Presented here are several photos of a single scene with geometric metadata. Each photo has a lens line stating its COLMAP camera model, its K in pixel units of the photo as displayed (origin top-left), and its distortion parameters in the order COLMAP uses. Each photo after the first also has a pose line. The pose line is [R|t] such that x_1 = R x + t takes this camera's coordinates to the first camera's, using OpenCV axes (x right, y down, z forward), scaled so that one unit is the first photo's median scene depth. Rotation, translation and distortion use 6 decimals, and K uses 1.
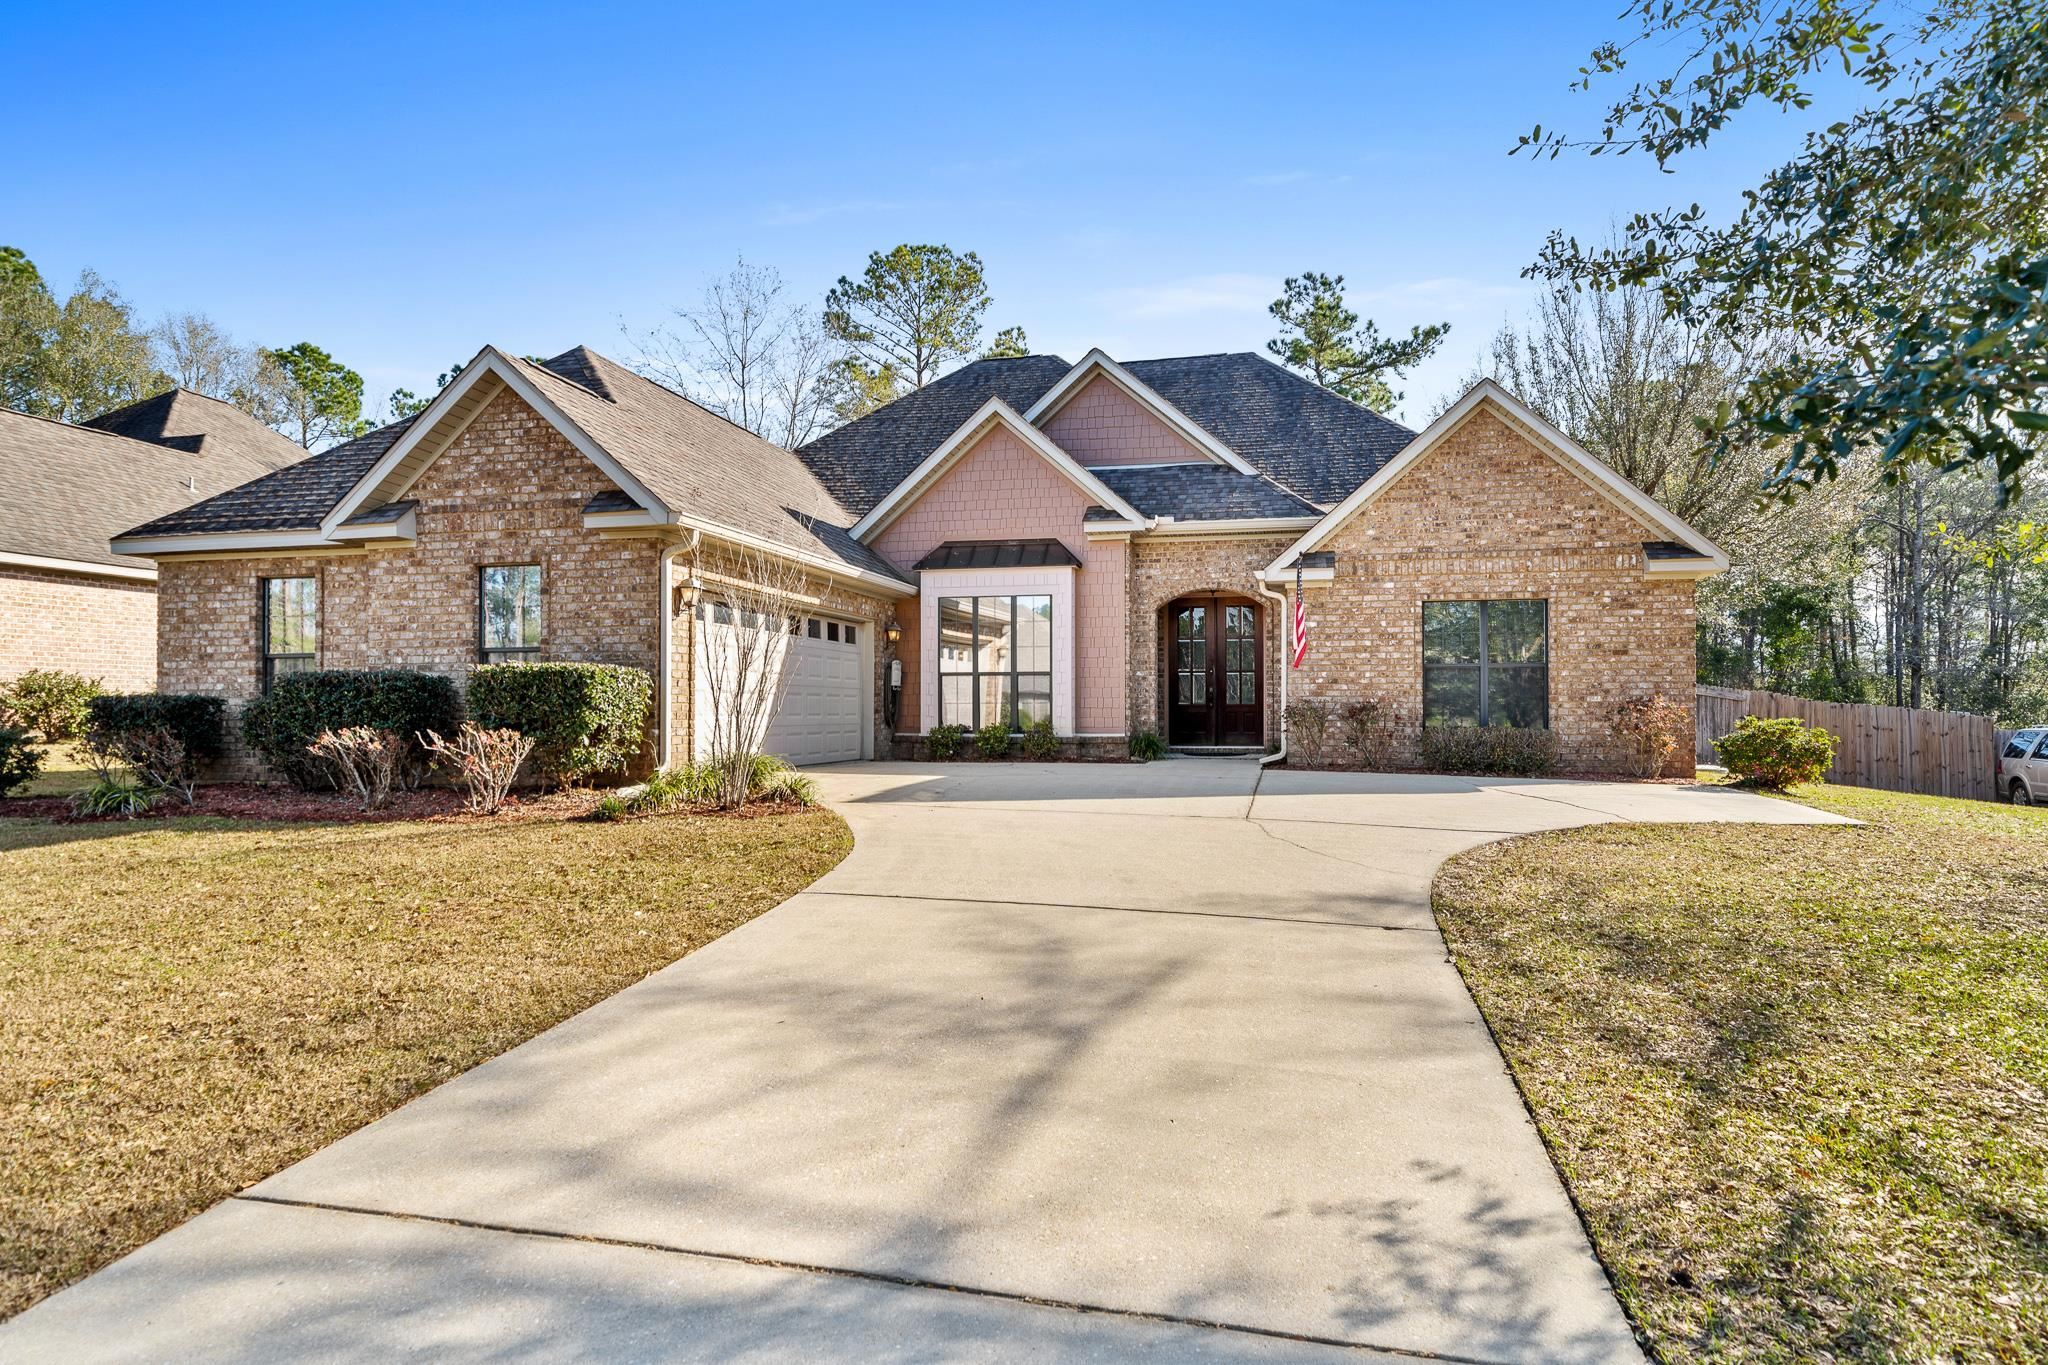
lens RADIAL K [[1191.6, 0, 1023.4], [0, 1191.6, 667.5], [0, 0, 1]] dist [0.002368, -0.000722]
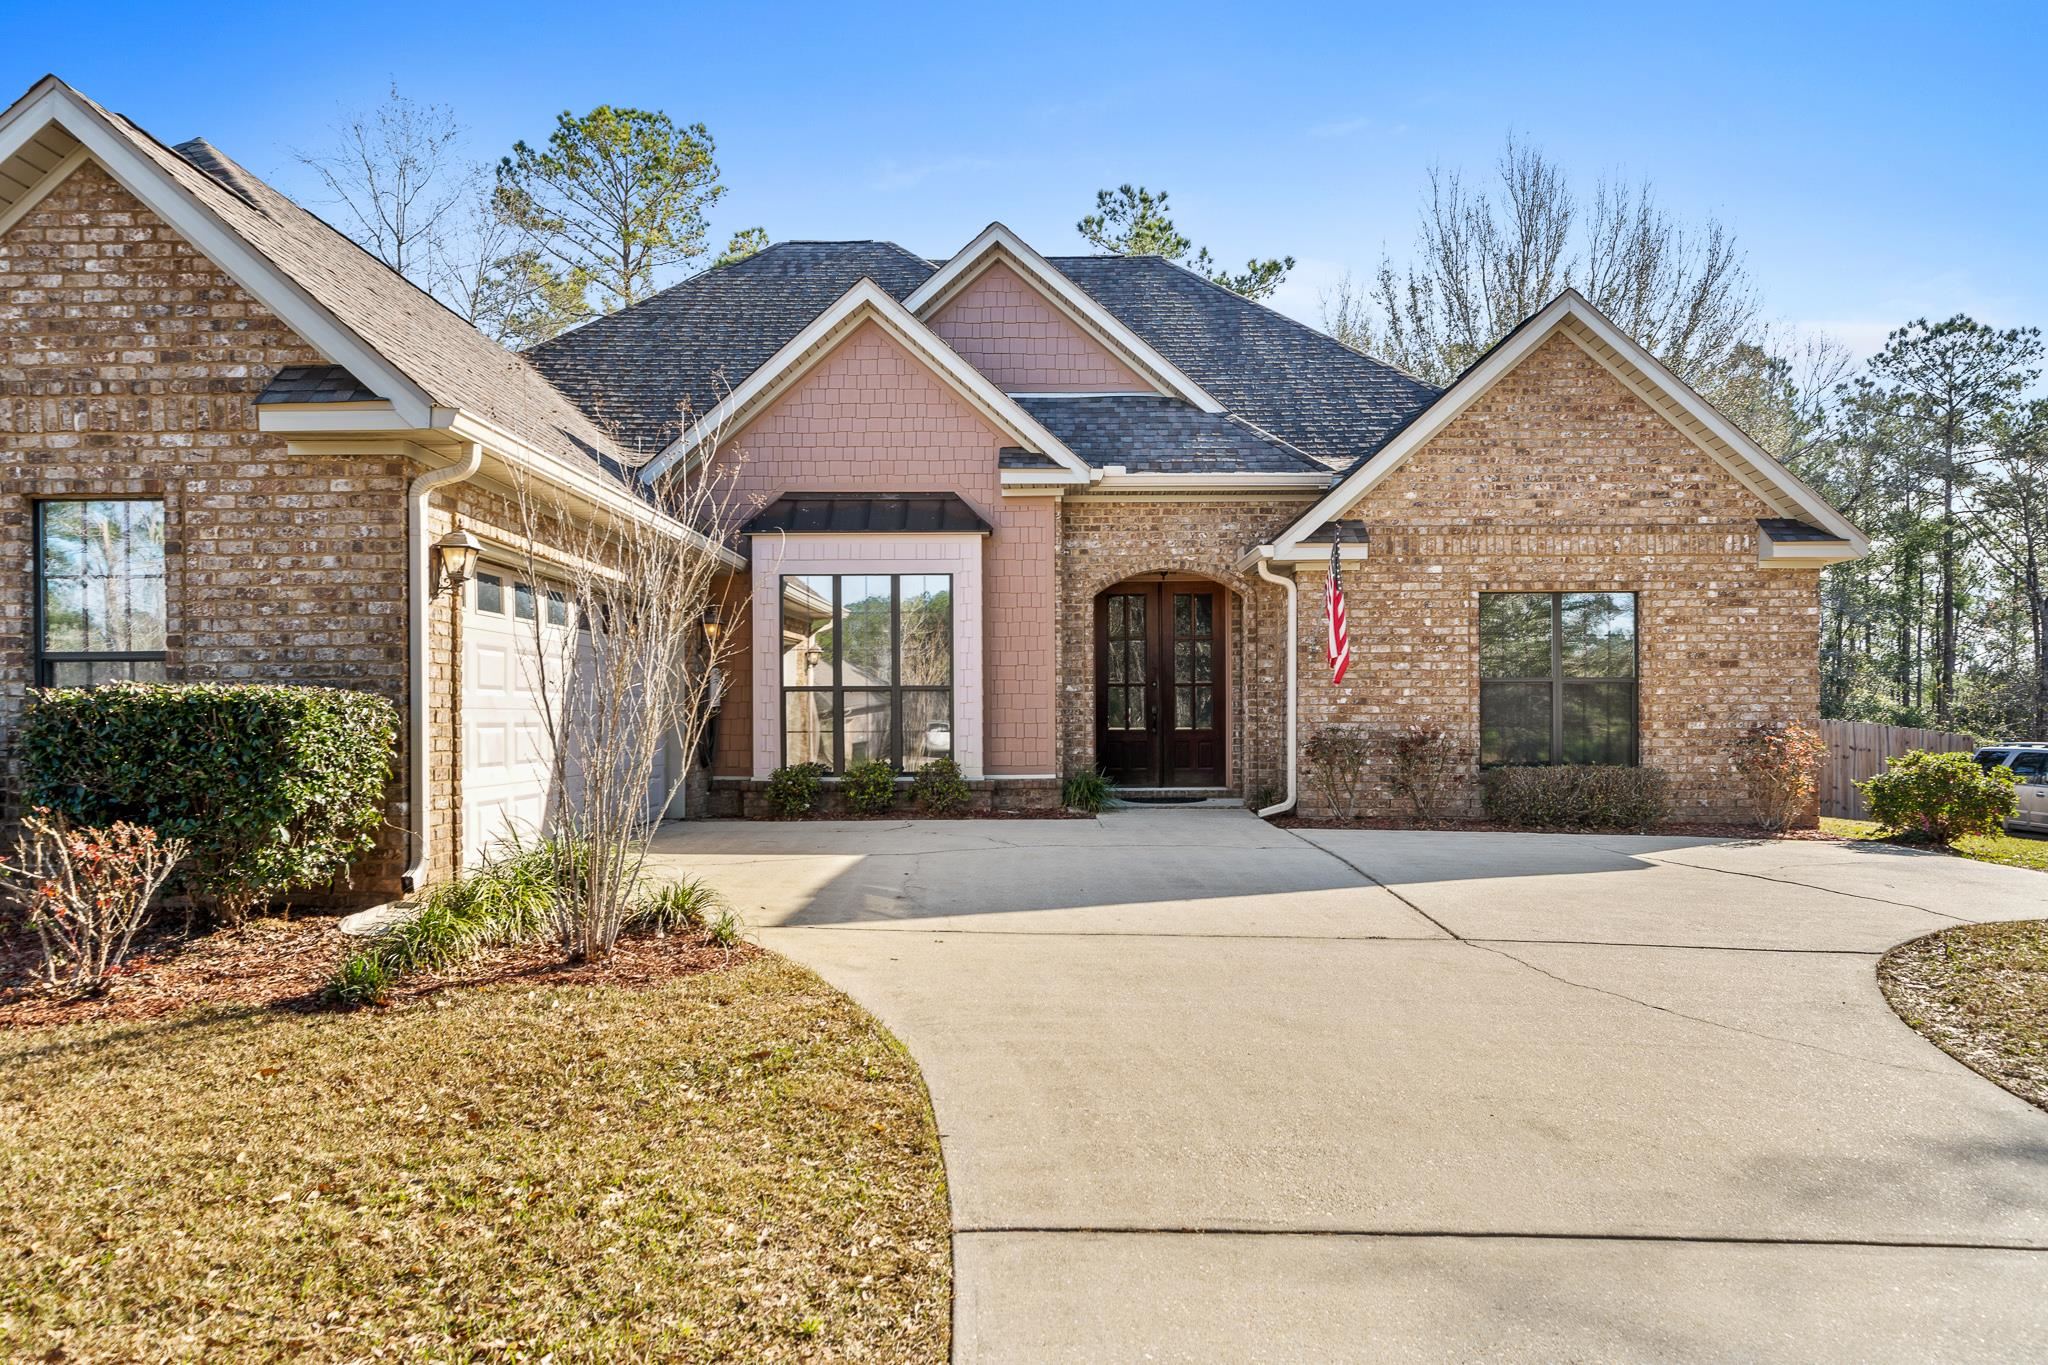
lens RADIAL K [[1396.2, 0, 1020.8], [0, 1396.2, 698.6], [0, 0, 1]] dist [0.003246, -0.001533]
pose [[0.975284, -0.000961, 0.220955, -0.130967], [-0.004631, 0.999682, 0.024788, -0.010505], [-0.220908, -0.025198, 0.974969, 0.232425]]
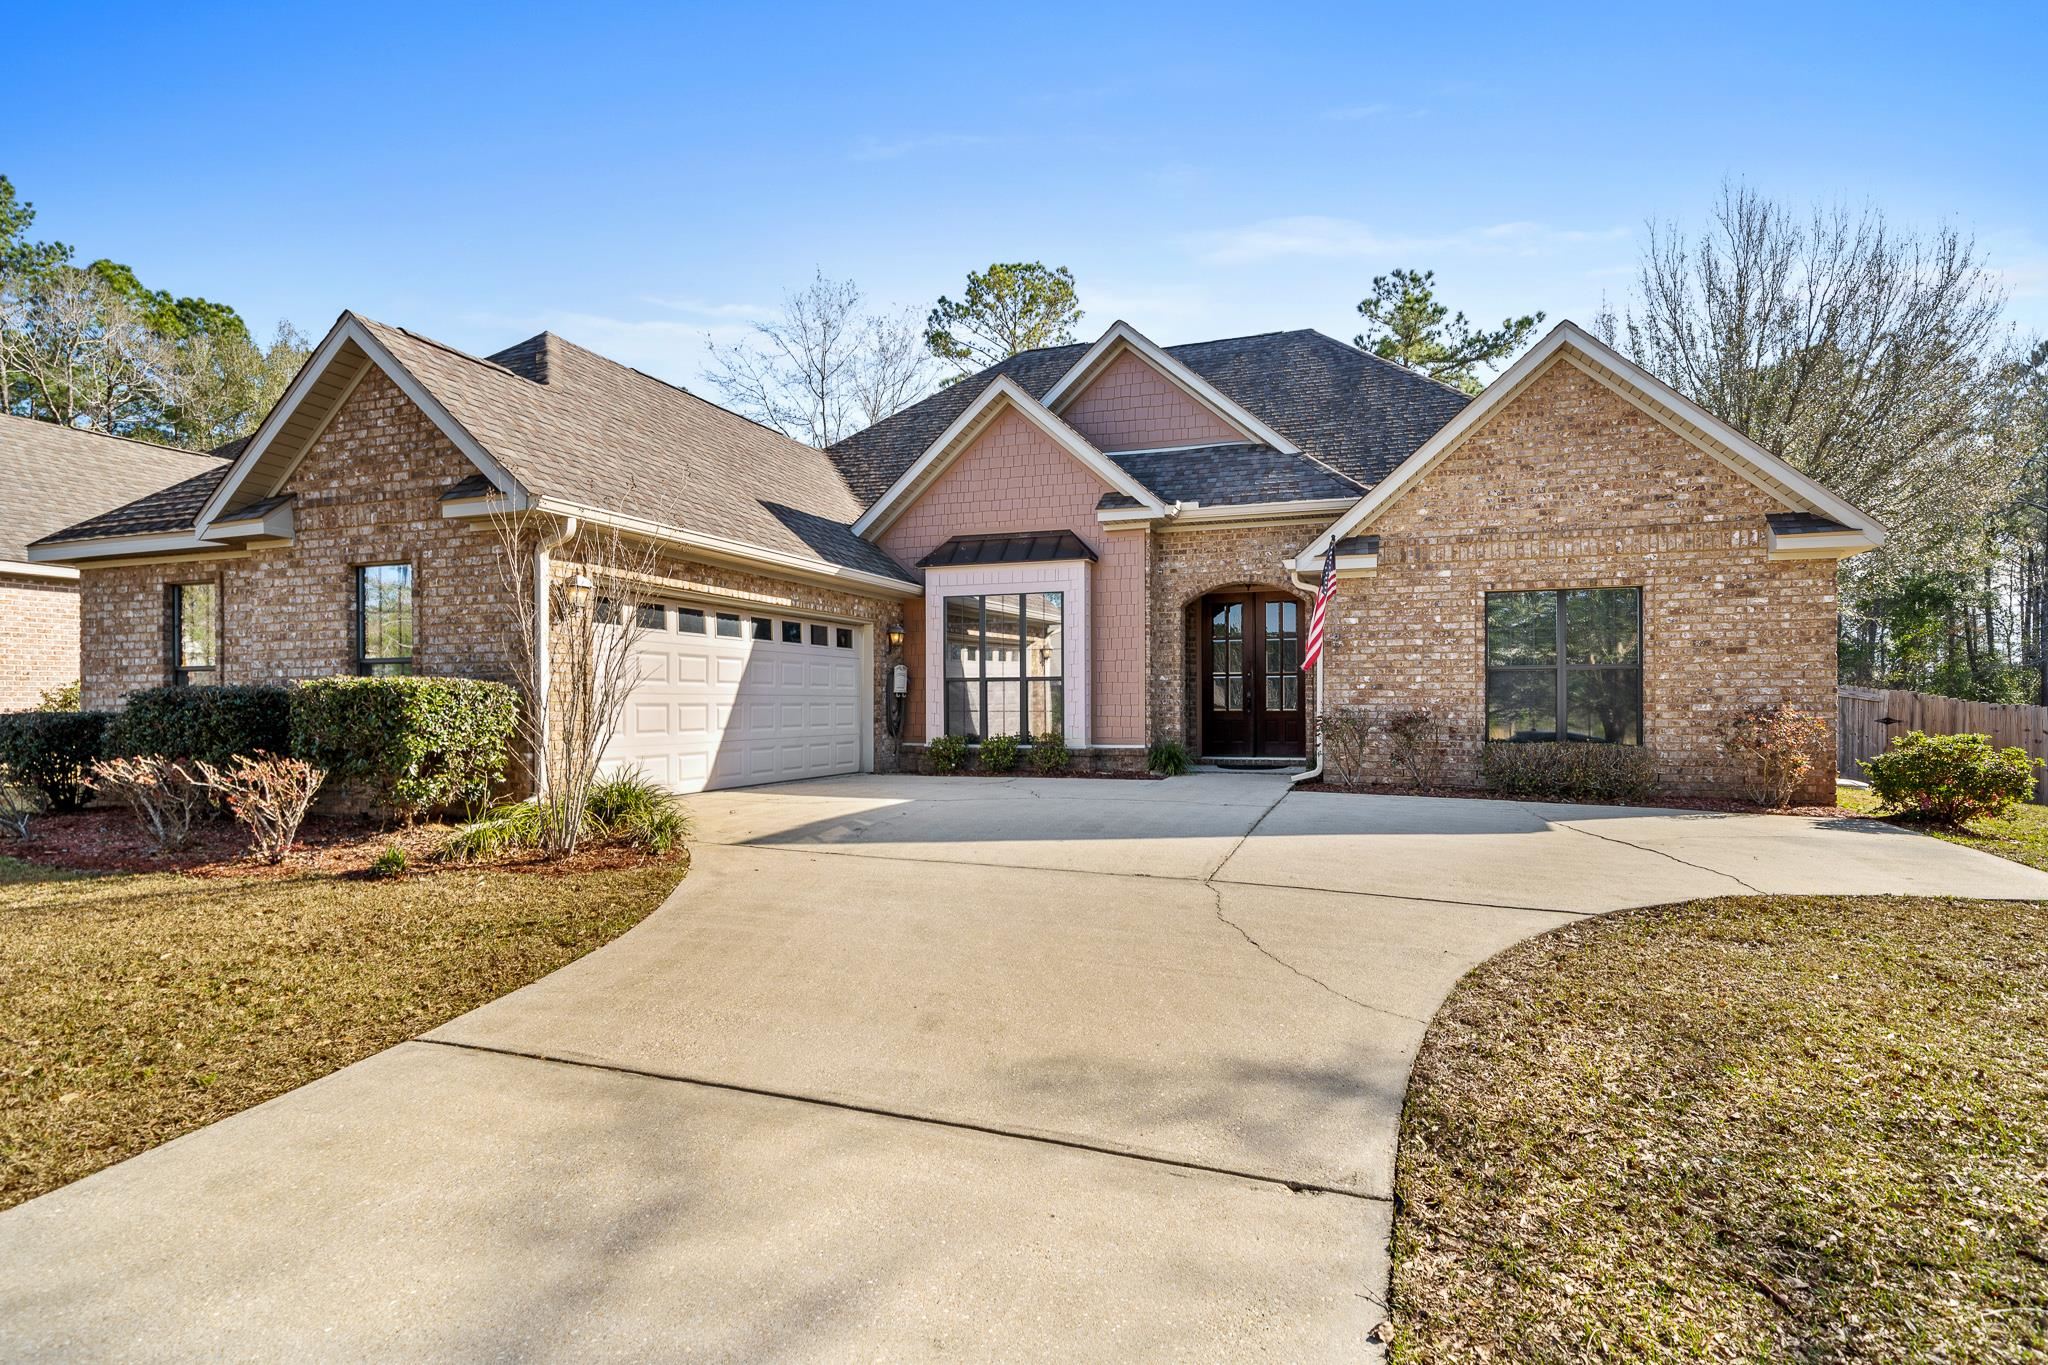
lens RADIAL K [[1063.0, 0, 1028.5], [0, 1063.0, 686.2], [0, 0, 1]] dist [0.001773, 0.000216]
pose [[0.993291, -0.005225, -0.115526, 0.102595], [0.007639, 0.999761, 0.020466, -0.006740], [0.115392, -0.021211, 0.993094, 0.218799]]
